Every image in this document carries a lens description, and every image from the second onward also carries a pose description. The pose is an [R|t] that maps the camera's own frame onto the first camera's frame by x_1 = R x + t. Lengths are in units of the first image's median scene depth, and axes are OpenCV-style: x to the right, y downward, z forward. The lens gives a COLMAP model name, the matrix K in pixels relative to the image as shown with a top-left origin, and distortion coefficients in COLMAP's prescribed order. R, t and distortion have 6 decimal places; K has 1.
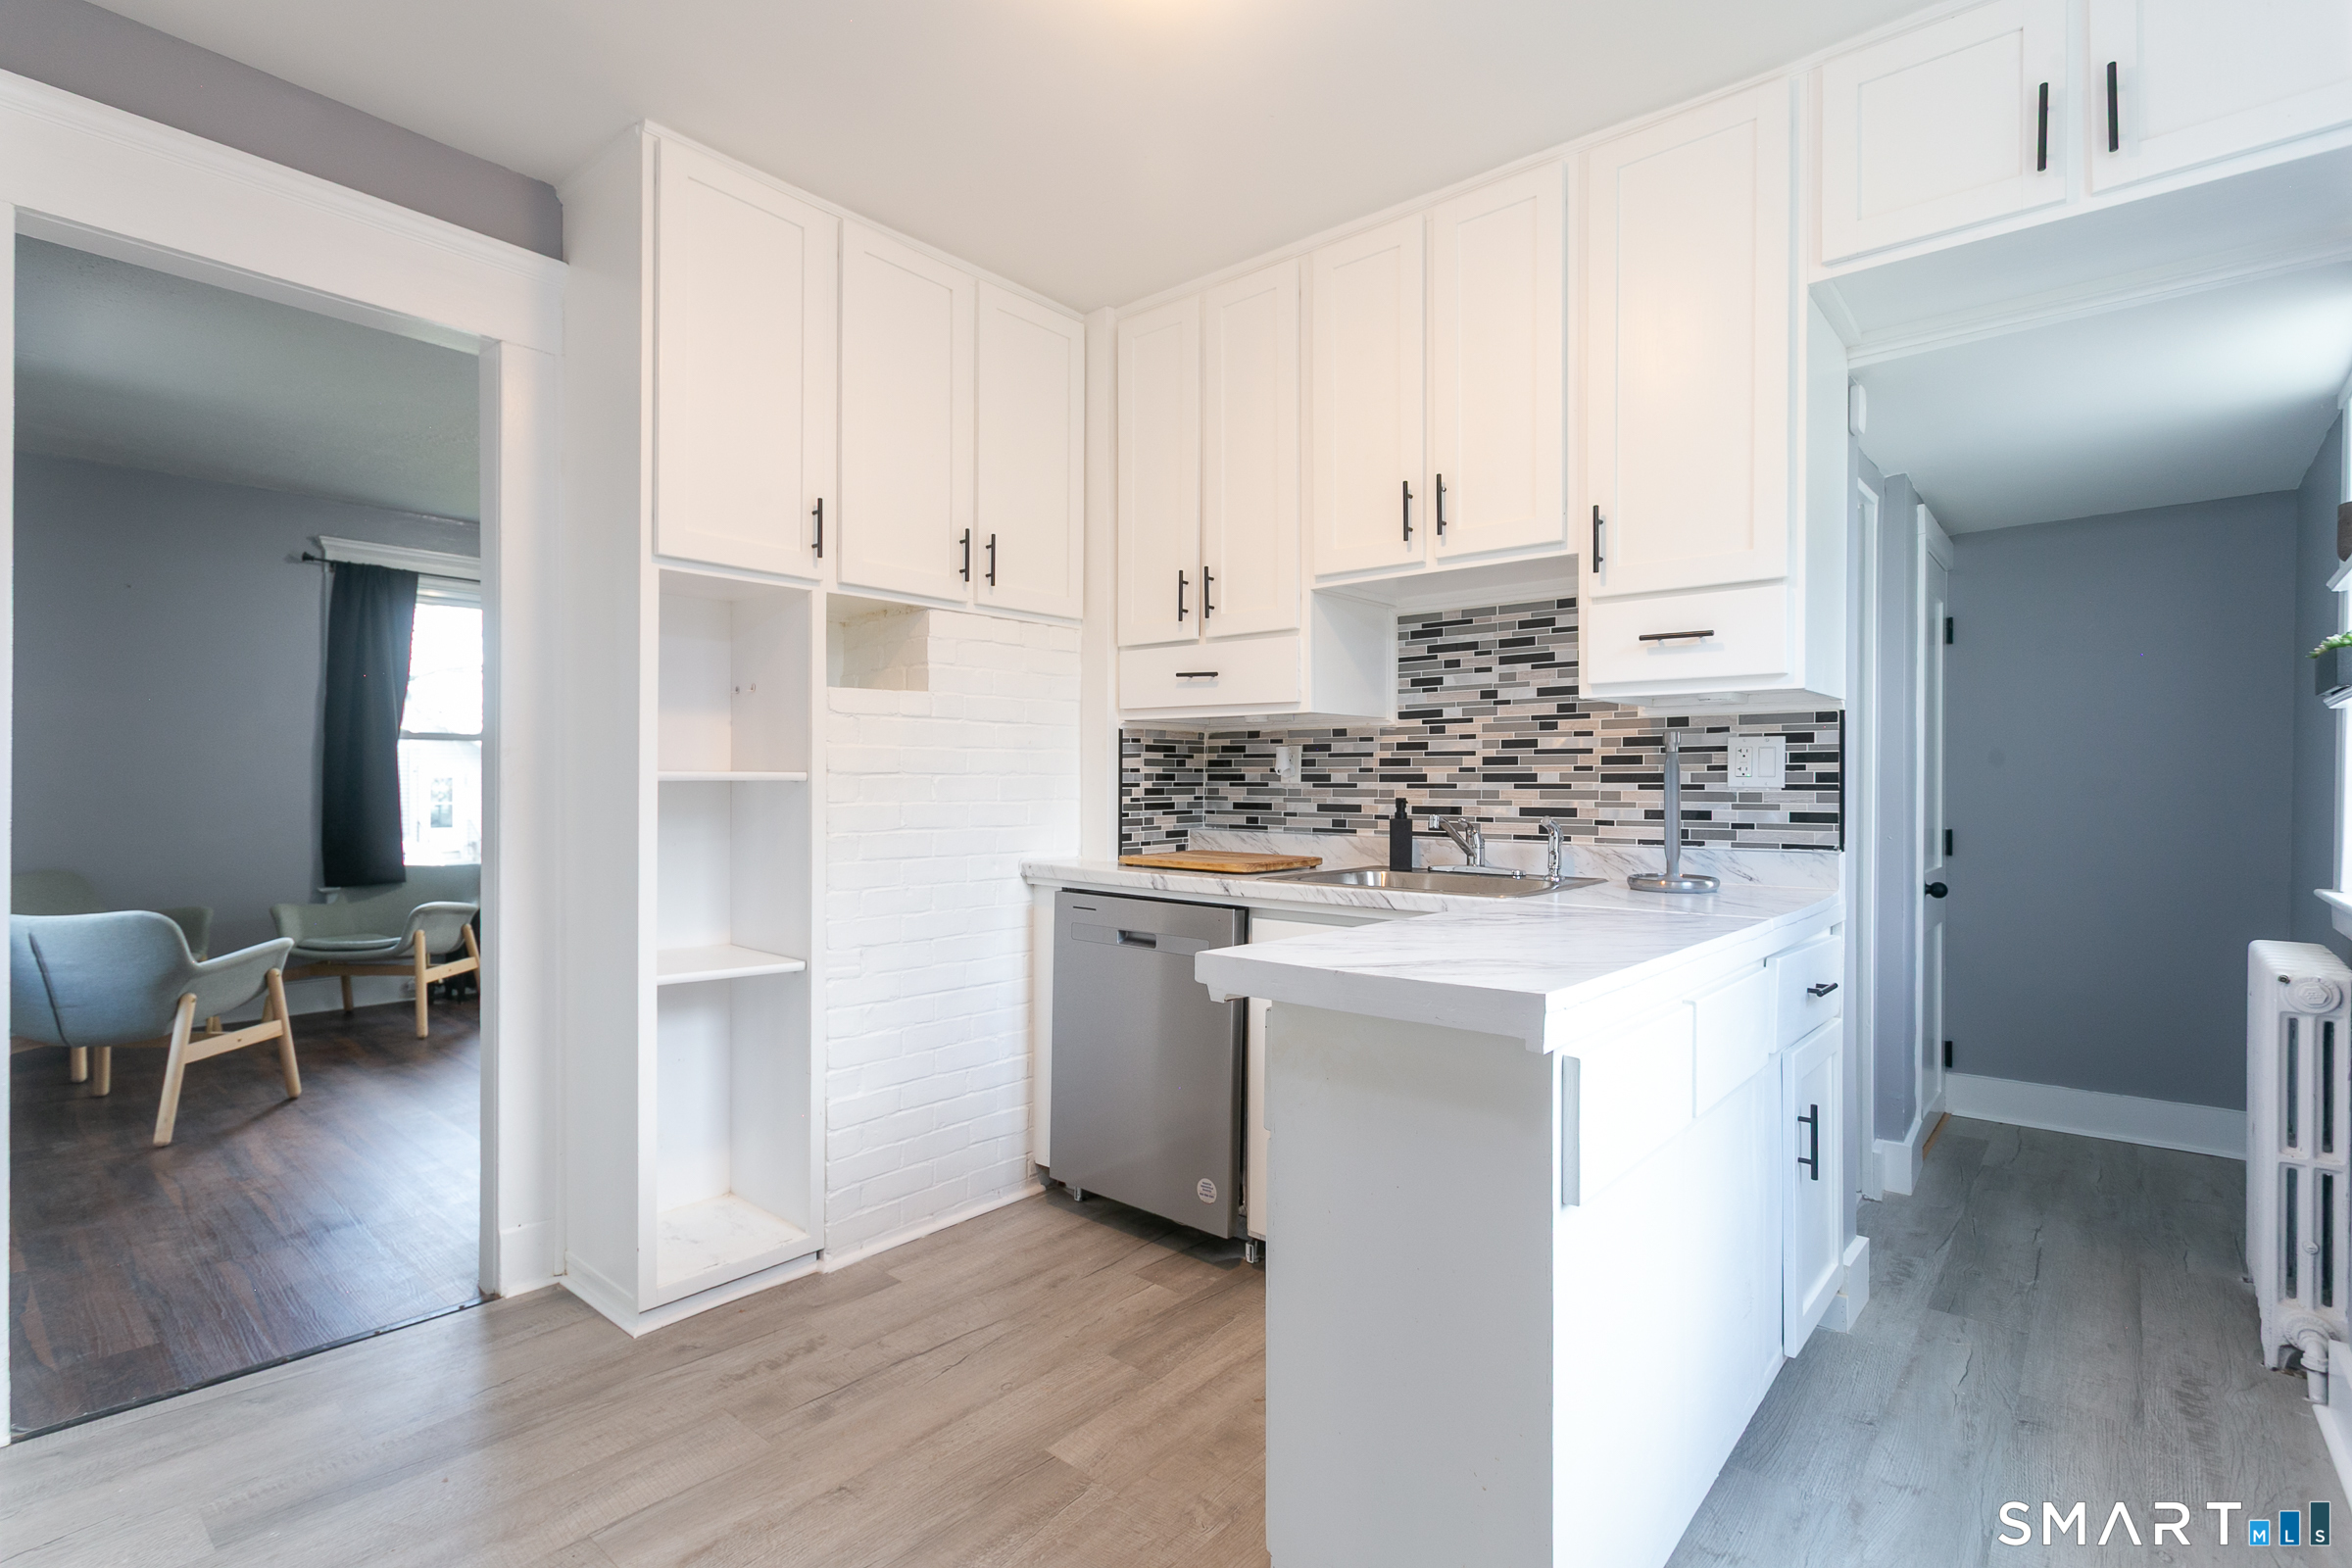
lens RADIAL K [[1120.8, 0, 1172.0], [0, 1120.8, 778.5], [0, 0, 1]] dist [-0.004026, 0.002725]
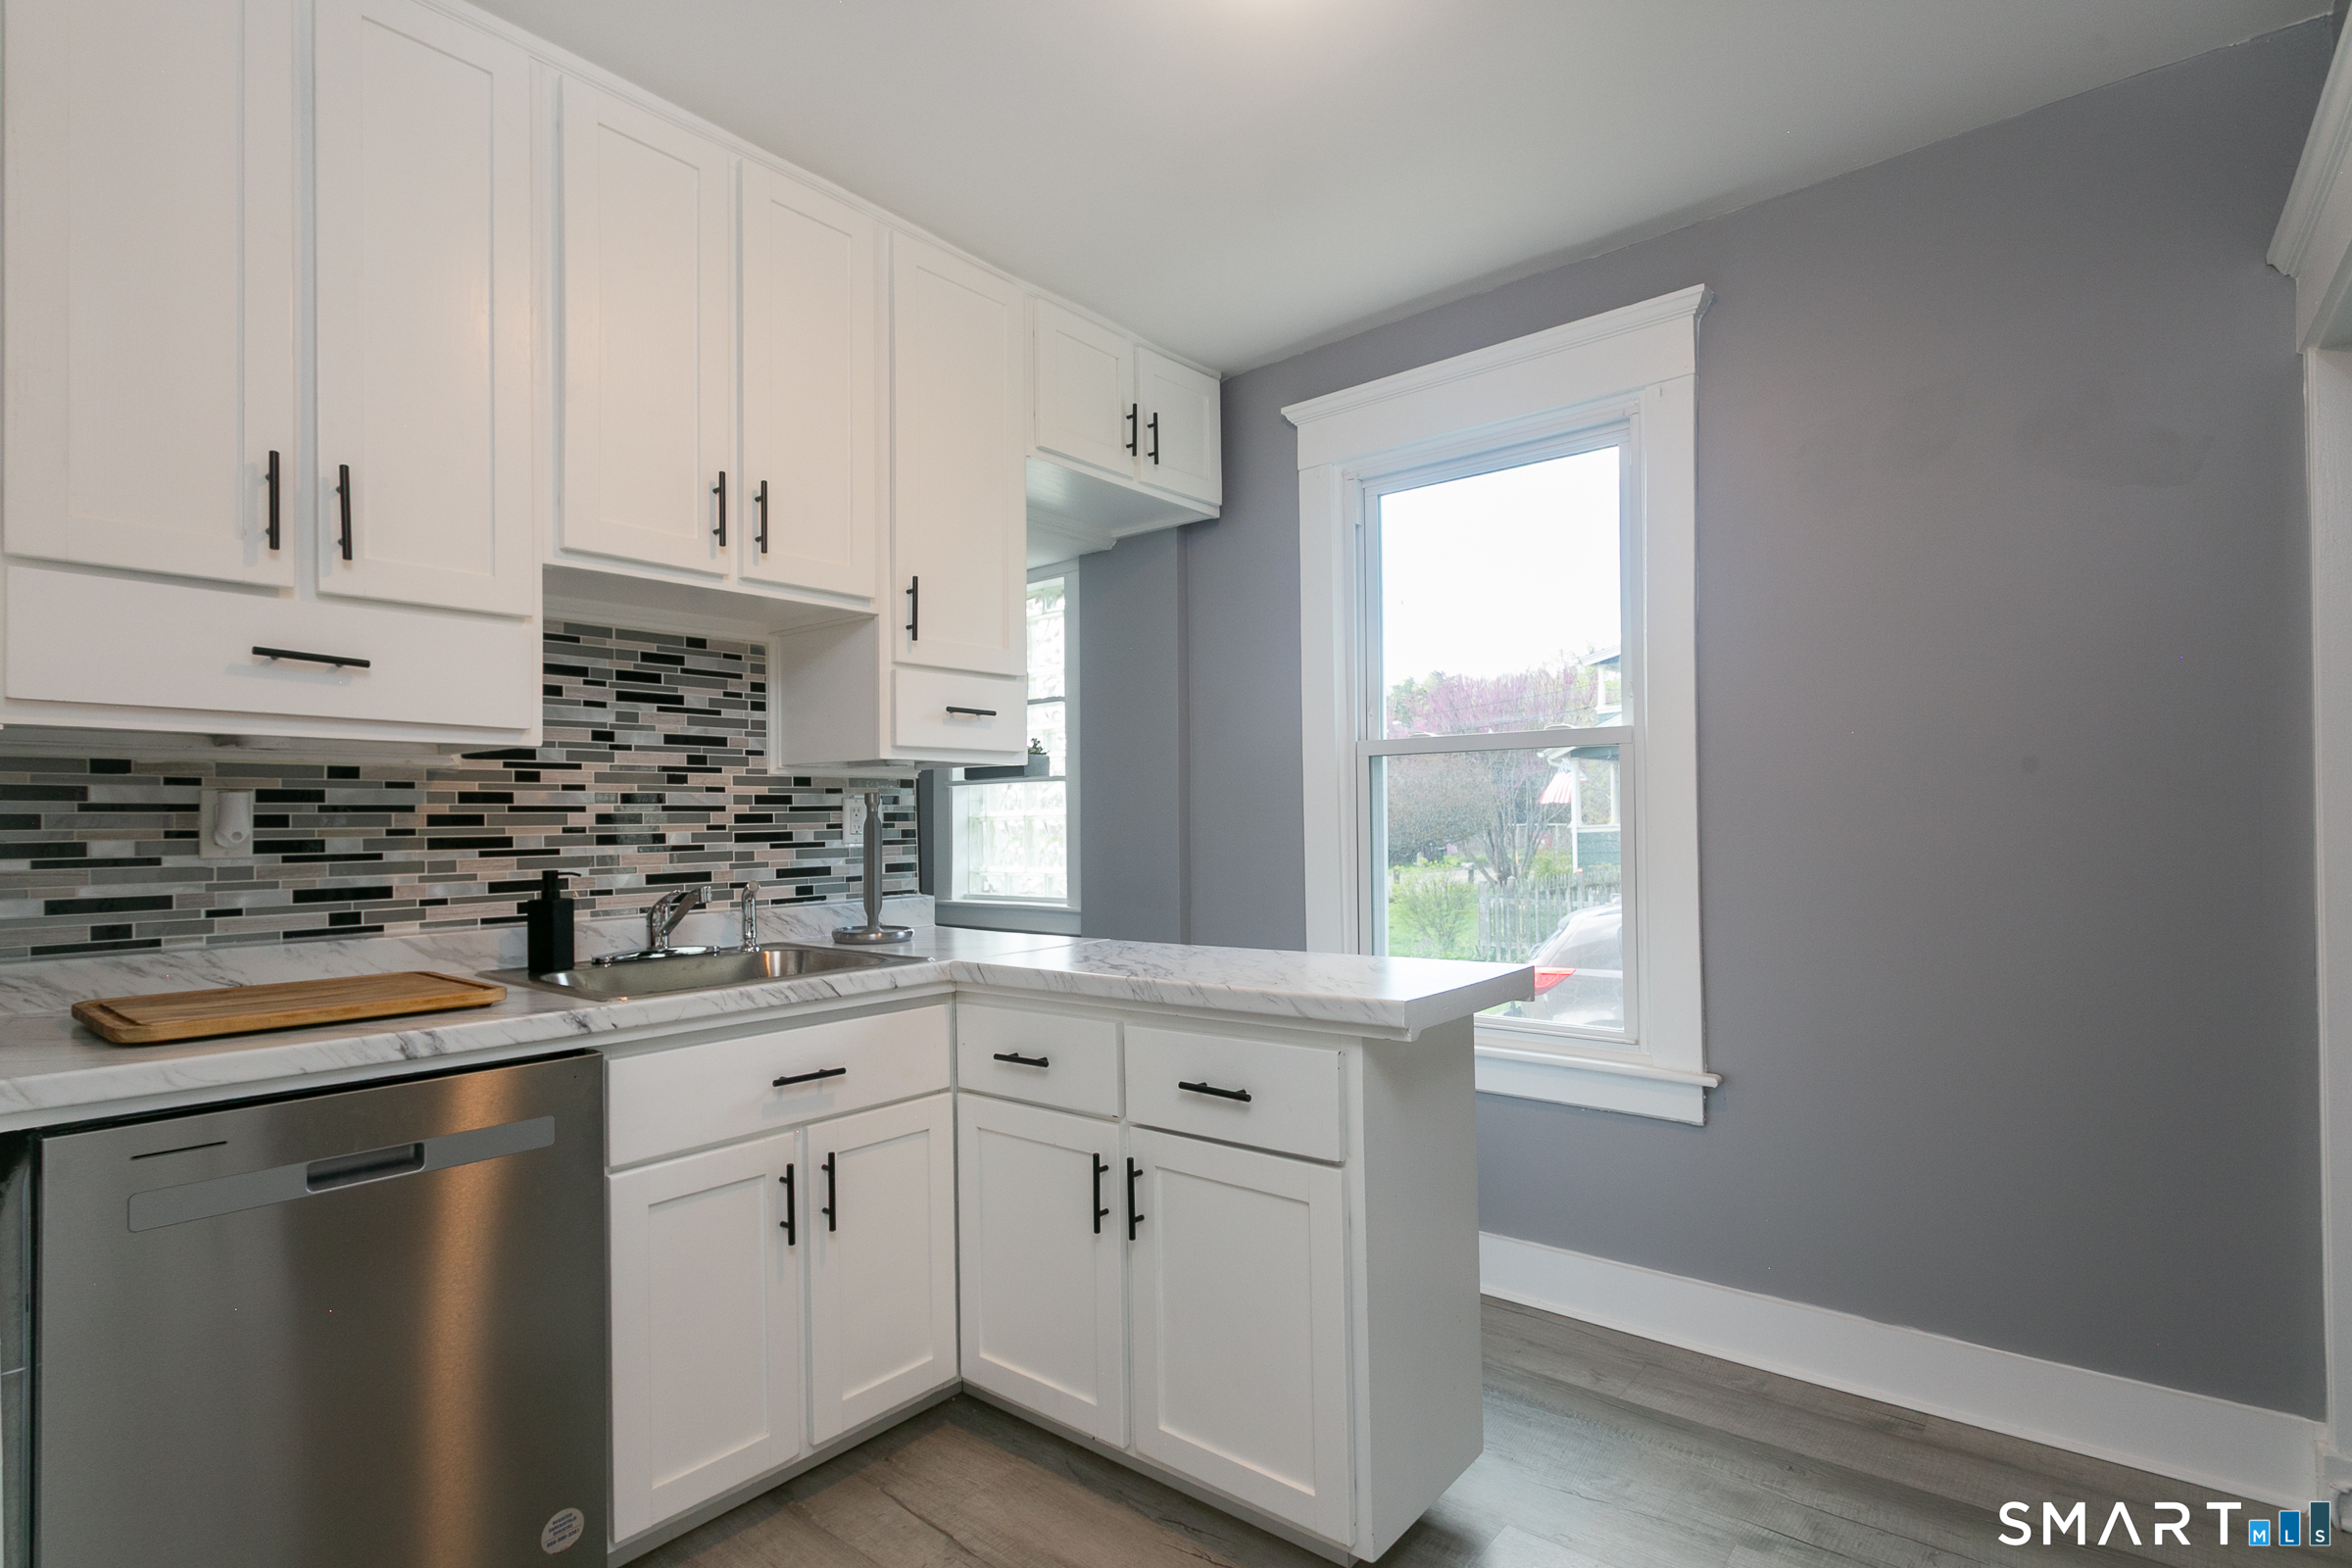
lens RADIAL K [[1120.8, 0, 1171.5], [0, 1120.8, 802.1], [0, 0, 1]] dist [-0.004026, 0.002725]
pose [[-0.008146, 0.016180, 0.999836, -0.523555], [0.011704, 0.999802, -0.016084, -0.010242], [-0.999898, 0.011571, -0.008334, 0.606100]]
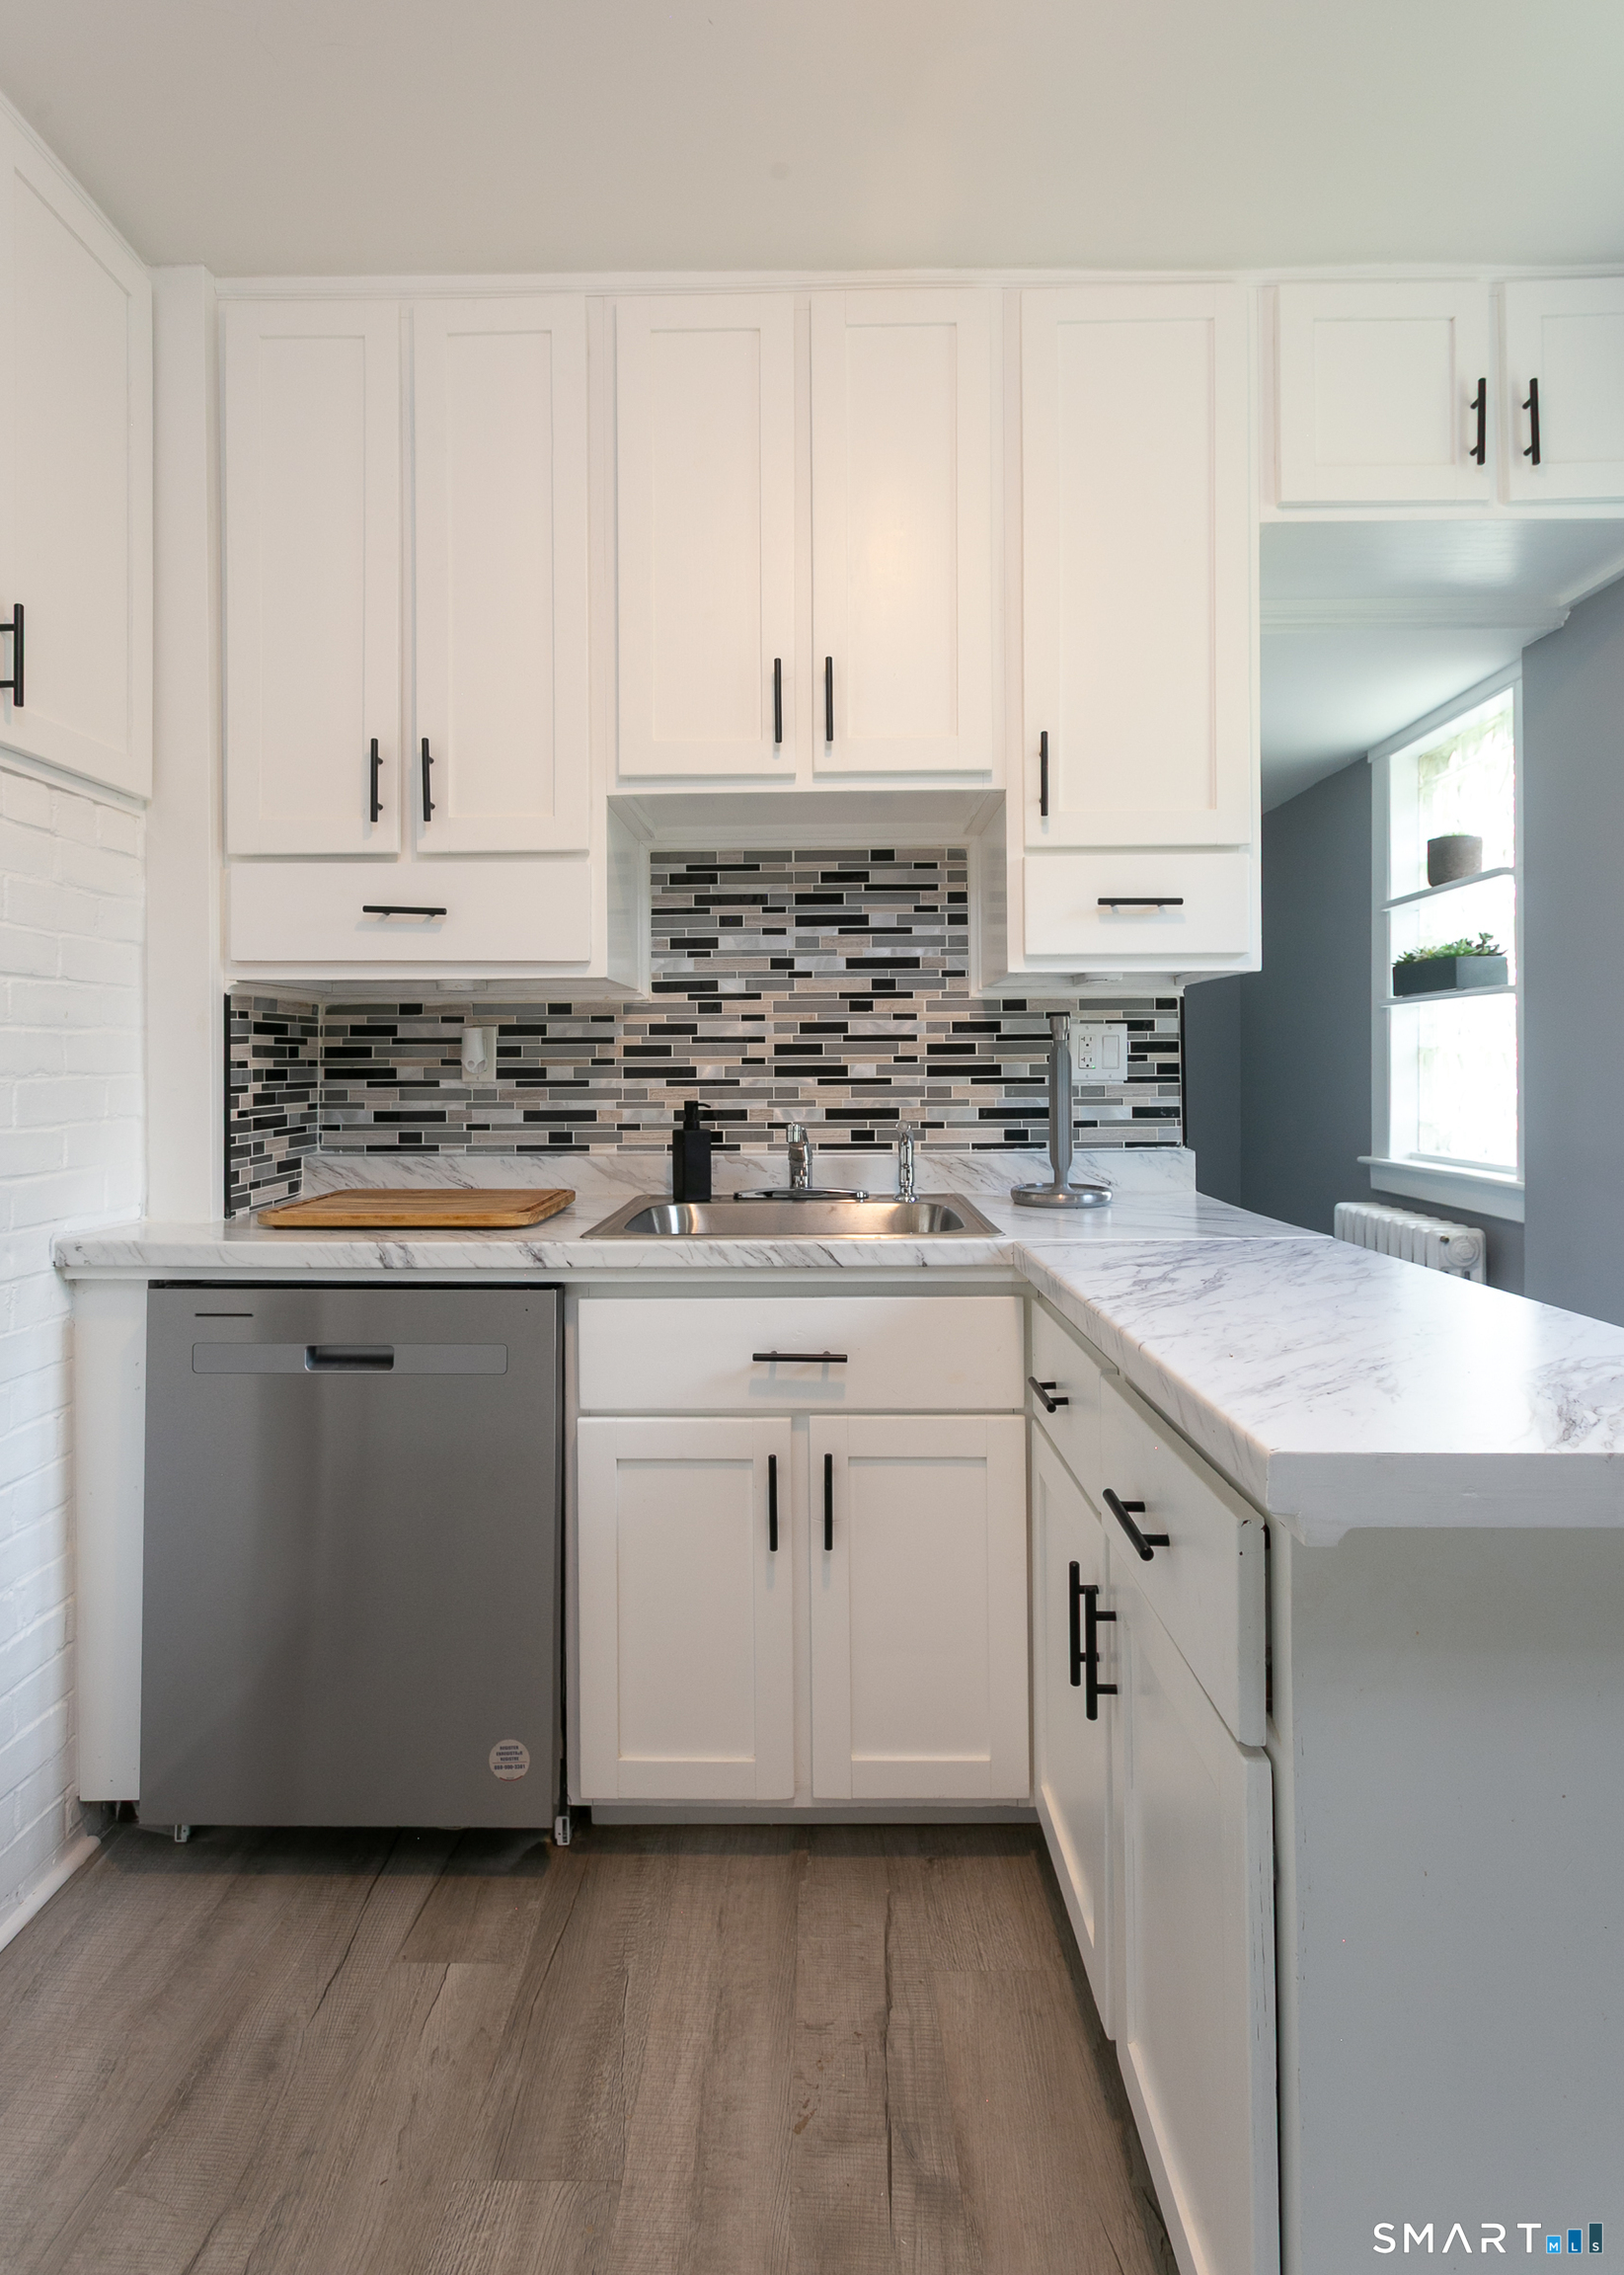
lens RADIAL K [[1193.5, 0, 813.4], [0, 1193.5, 1048.5], [0, 0, 1]] dist [-0.002450, 0.003013]
pose [[0.769710, 0.000587, 0.638393, -0.229137], [0.006993, 0.999932, -0.009351, -0.008690], [-0.638355, 0.011662, 0.769654, 0.354910]]
